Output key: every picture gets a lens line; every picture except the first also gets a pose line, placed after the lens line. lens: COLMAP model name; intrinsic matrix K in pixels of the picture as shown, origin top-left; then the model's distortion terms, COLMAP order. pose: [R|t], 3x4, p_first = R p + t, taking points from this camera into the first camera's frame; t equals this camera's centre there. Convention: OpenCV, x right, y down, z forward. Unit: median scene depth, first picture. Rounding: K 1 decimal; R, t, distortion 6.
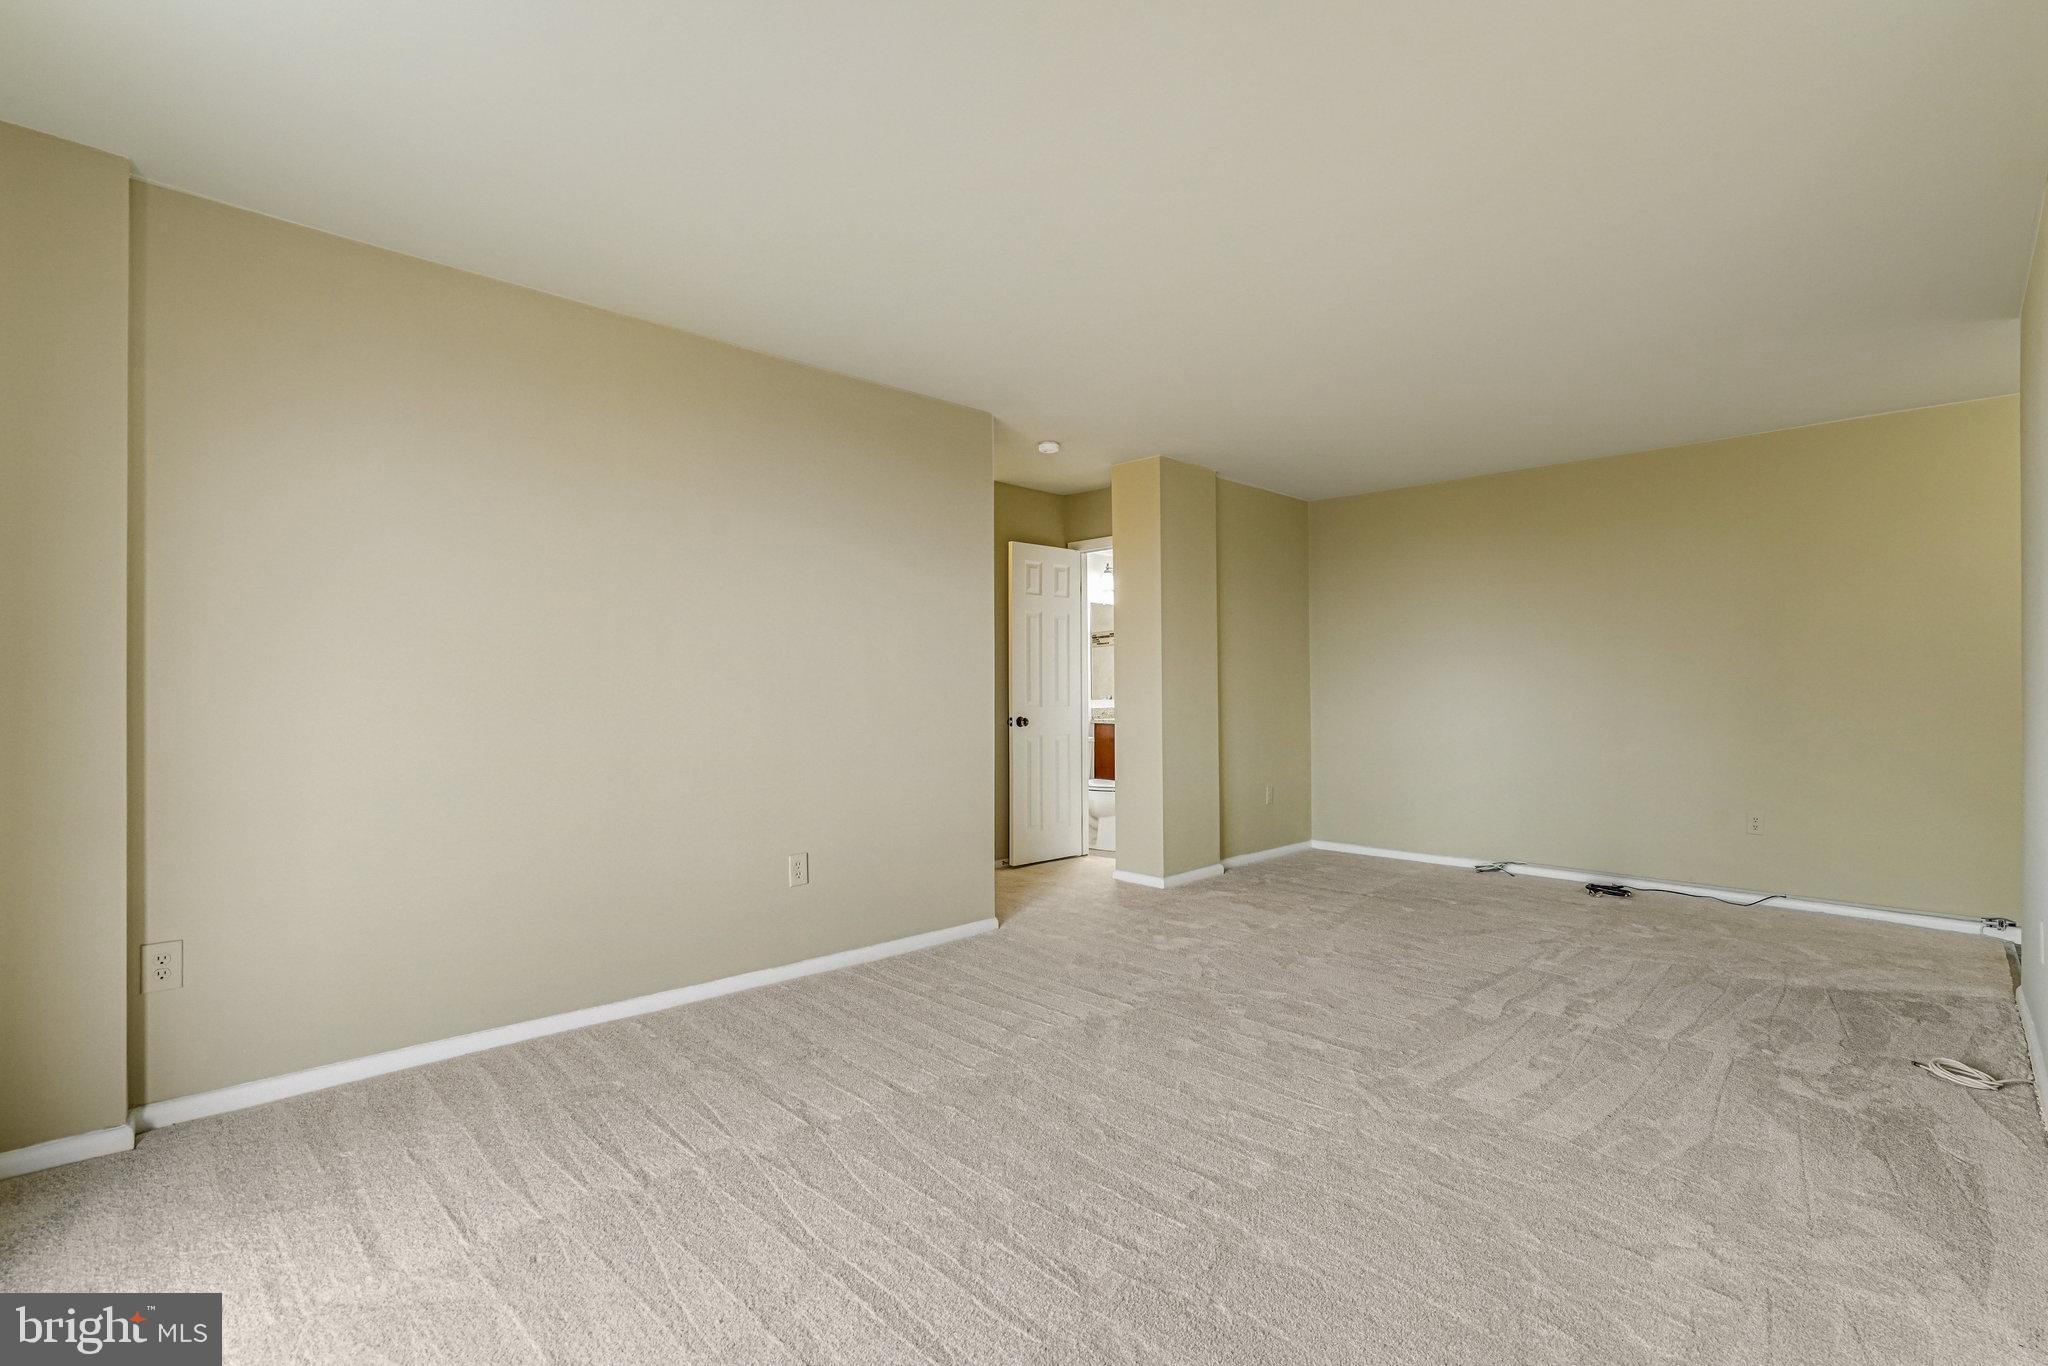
lens RADIAL K [[955.7, 0, 1024.0], [0, 955.7, 683.0], [0, 0, 1]] dist [-0.011450, 0.000258]
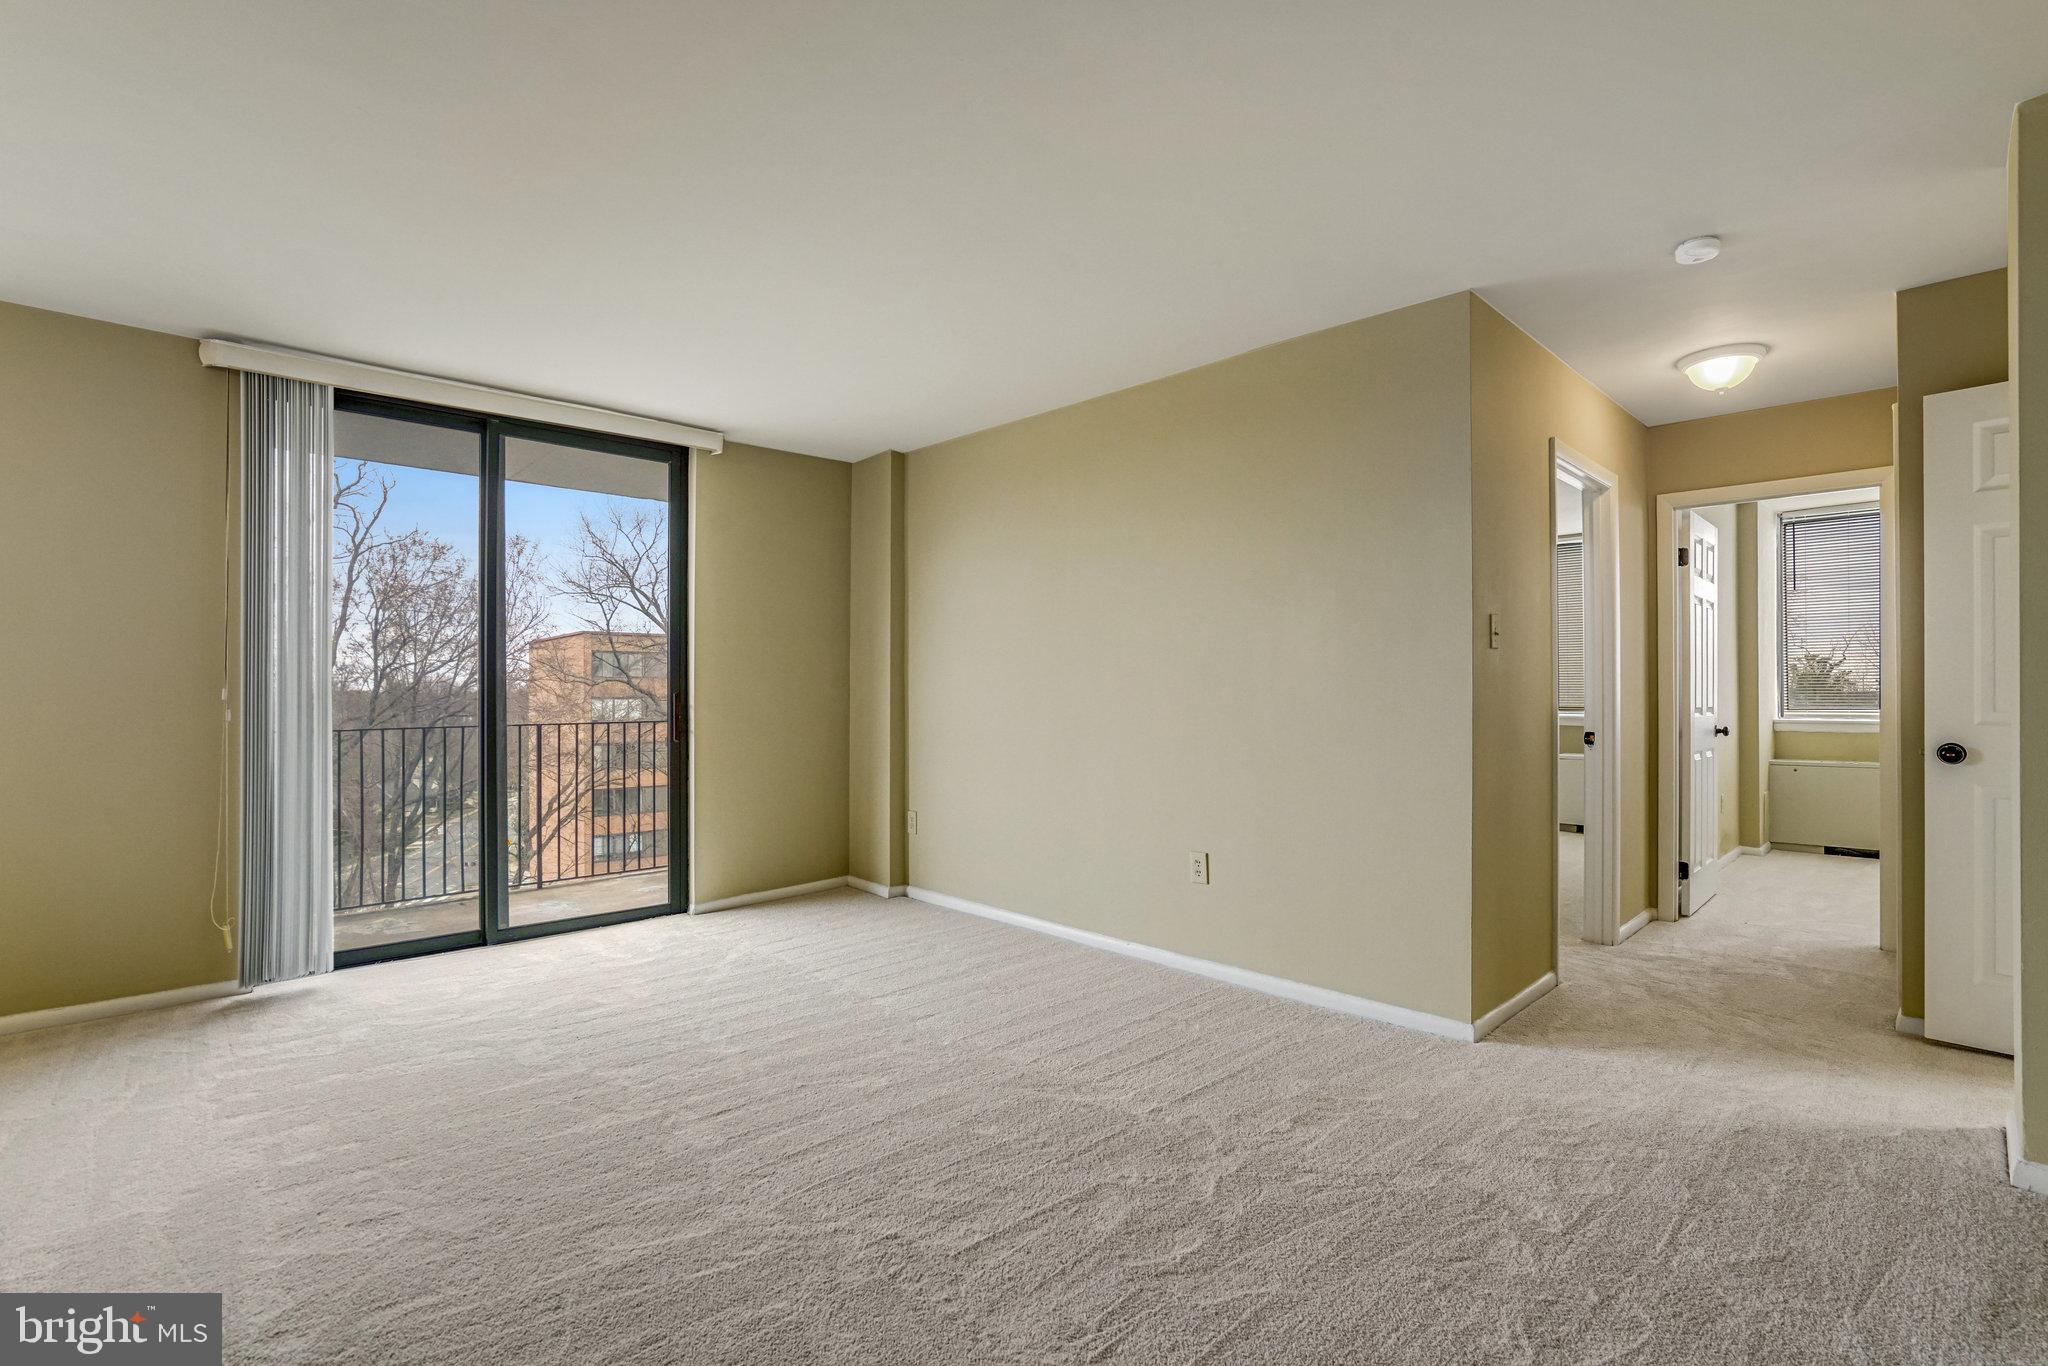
lens RADIAL K [[946.4, 0, 961.2], [0, 946.4, 688.0], [0, 0, 1]] dist [-0.035902, 0.000738]
pose [[-0.039892, 0.000196, -0.999204, 0.768760], [0.006210, 0.999981, -0.000052, 0.004746], [0.999185, -0.006207, -0.039892, 0.791796]]
